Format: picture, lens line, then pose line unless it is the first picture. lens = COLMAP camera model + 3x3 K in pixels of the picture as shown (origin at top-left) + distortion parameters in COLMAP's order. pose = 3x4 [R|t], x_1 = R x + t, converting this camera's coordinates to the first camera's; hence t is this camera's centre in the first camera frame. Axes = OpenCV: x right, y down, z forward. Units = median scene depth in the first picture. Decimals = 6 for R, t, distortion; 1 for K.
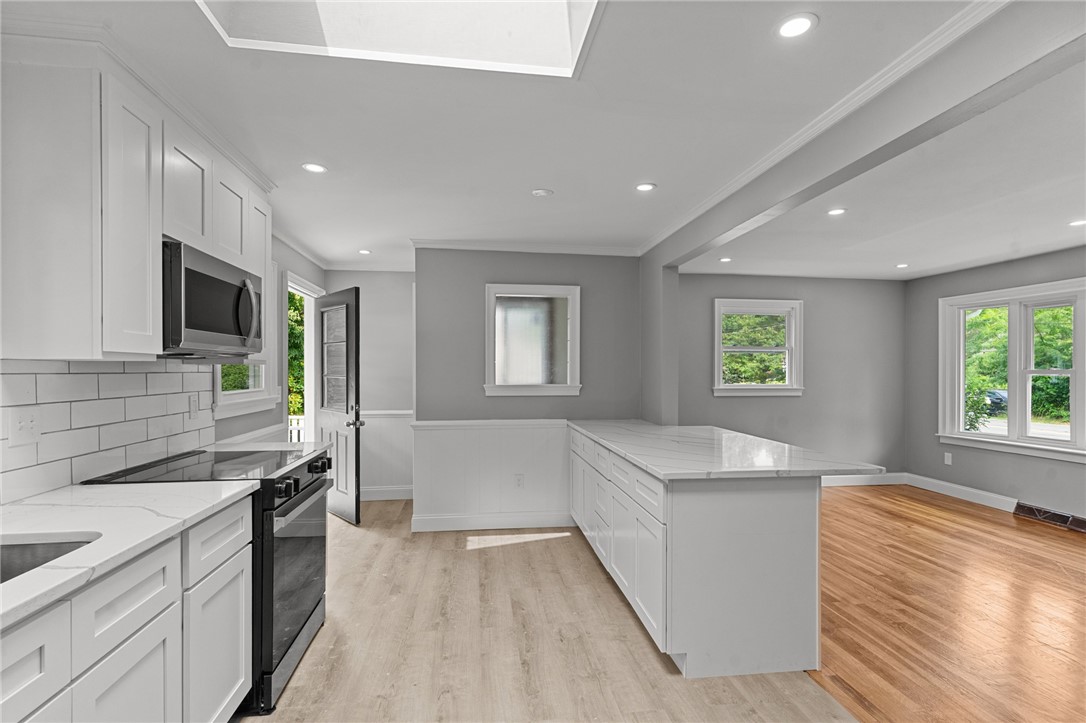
lens RADIAL K [[522.6, 0, 547.3], [0, 522.6, 369.8], [0, 0, 1]] dist [0.004420, 0.000029]
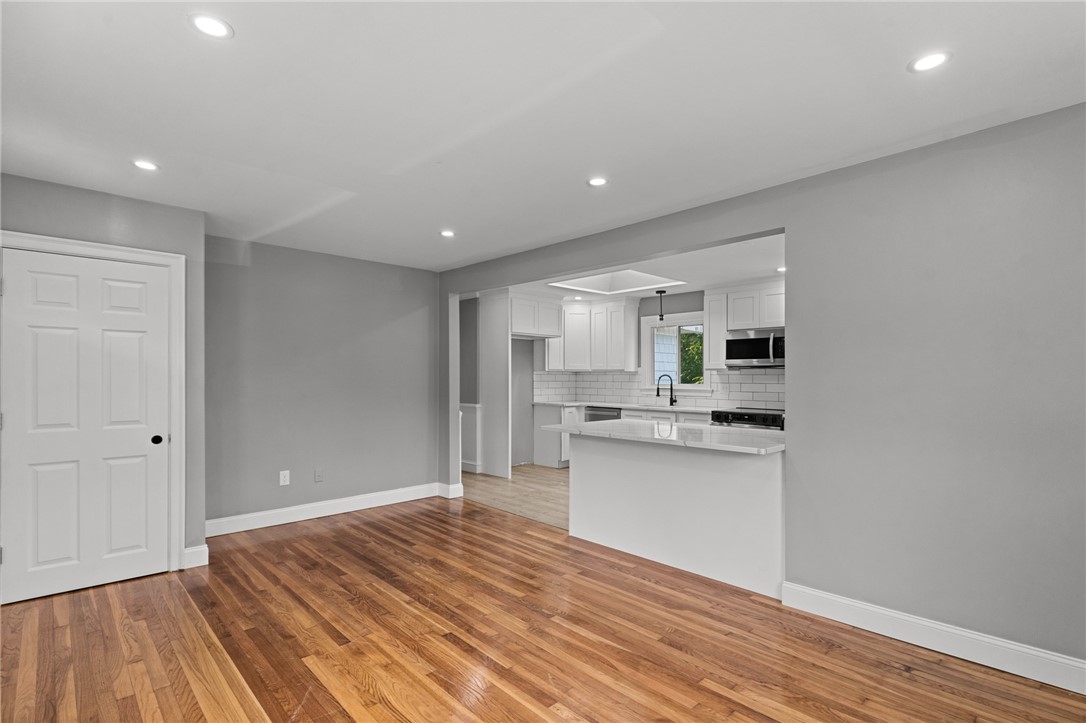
lens RADIAL K [[522.6, 0, 542.7], [0, 522.6, 377.2], [0, 0, 1]] dist [0.004420, 0.000029]
pose [[-0.816502, -0.005023, -0.577321, 1.130072], [-0.005014, 0.999986, -0.001608, 0.019605], [0.577321, 0.001582, -0.816516, 1.665483]]
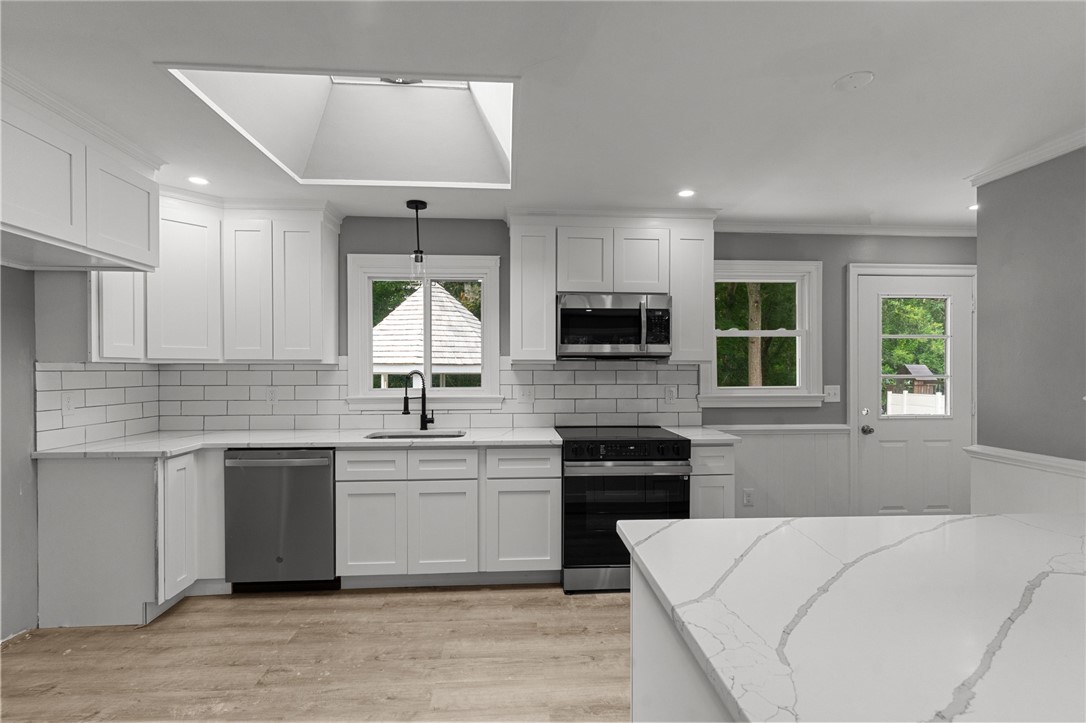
lens RADIAL K [[522.6, 0, 540.5], [0, 522.6, 366.5], [0, 0, 1]] dist [0.004420, 0.000029]
pose [[-0.079901, -0.002930, -0.996798, 0.584248], [0.000778, 0.999995, -0.003001, -0.000848], [0.996802, -0.001015, -0.079899, 0.617028]]
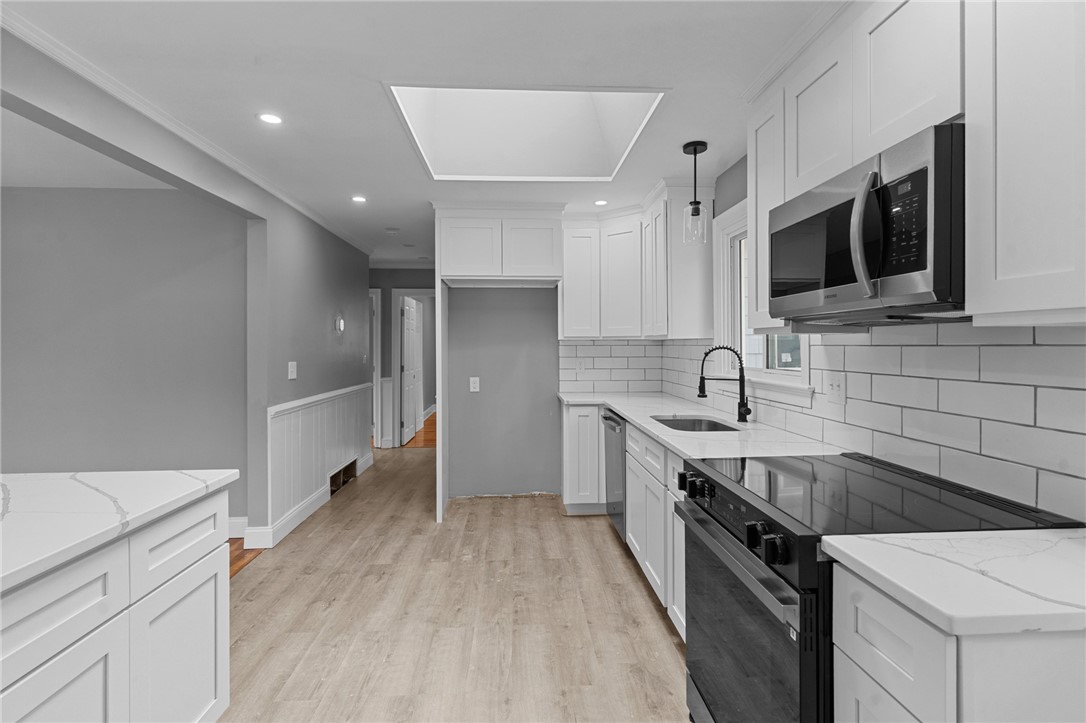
lens RADIAL K [[522.6, 0, 535.5], [0, 522.6, 345.9], [0, 0, 1]] dist [0.004420, 0.000029]
pose [[-0.996205, 0.002989, 0.086984, -0.200033], [0.003148, 0.999994, 0.001691, 0.002483], [-0.086979, 0.001958, -0.996208, 1.142781]]
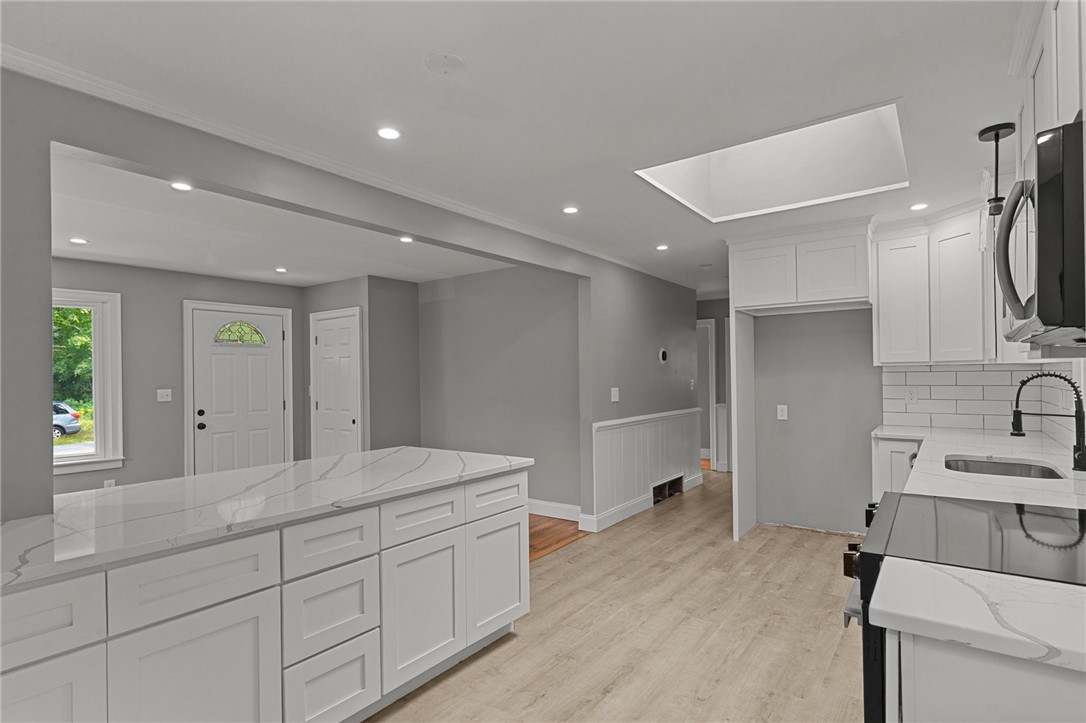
lens RADIAL K [[522.6, 0, 539.5], [0, 522.6, 376.6], [0, 0, 1]] dist [0.004420, 0.000029]
pose [[-0.714122, 0.007086, 0.699985, -0.422907], [0.012654, 0.999916, 0.002788, 0.000504], [-0.699907, 0.010848, -0.714152, 1.204281]]
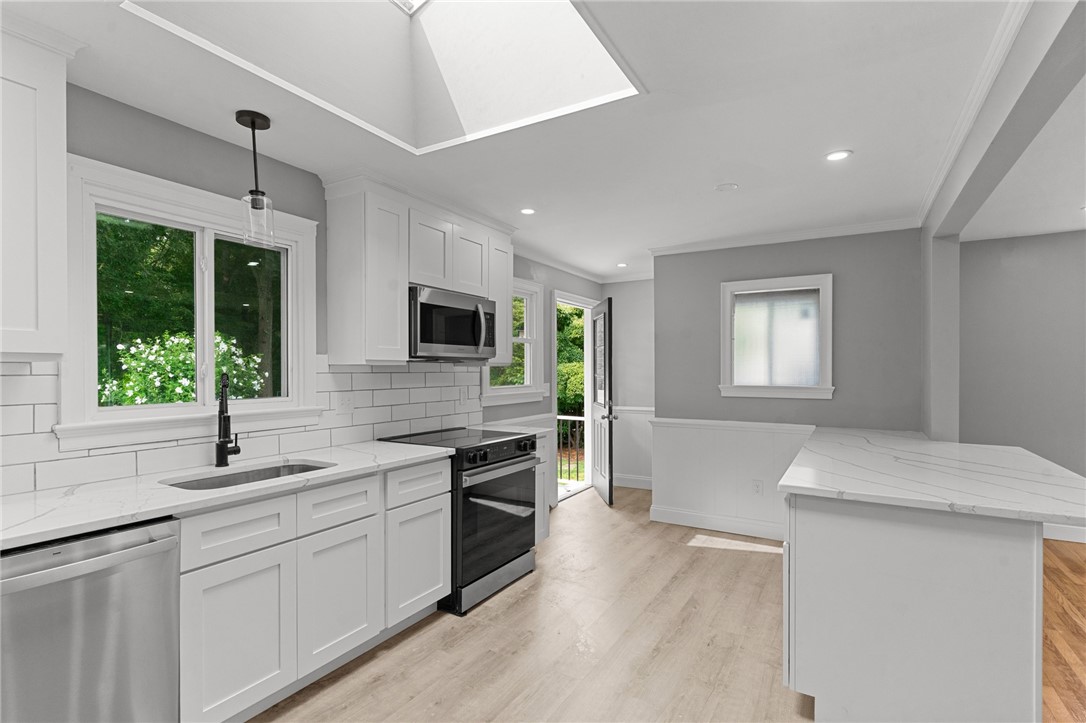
lens RADIAL K [[522.6, 0, 545.9], [0, 522.6, 368.4], [0, 0, 1]] dist [0.004420, 0.000029]
pose [[0.782565, -0.002544, -0.622563, 0.303613], [0.001809, 0.999997, -0.001813, -0.001663], [0.622566, 0.000293, 0.782567, 0.027776]]
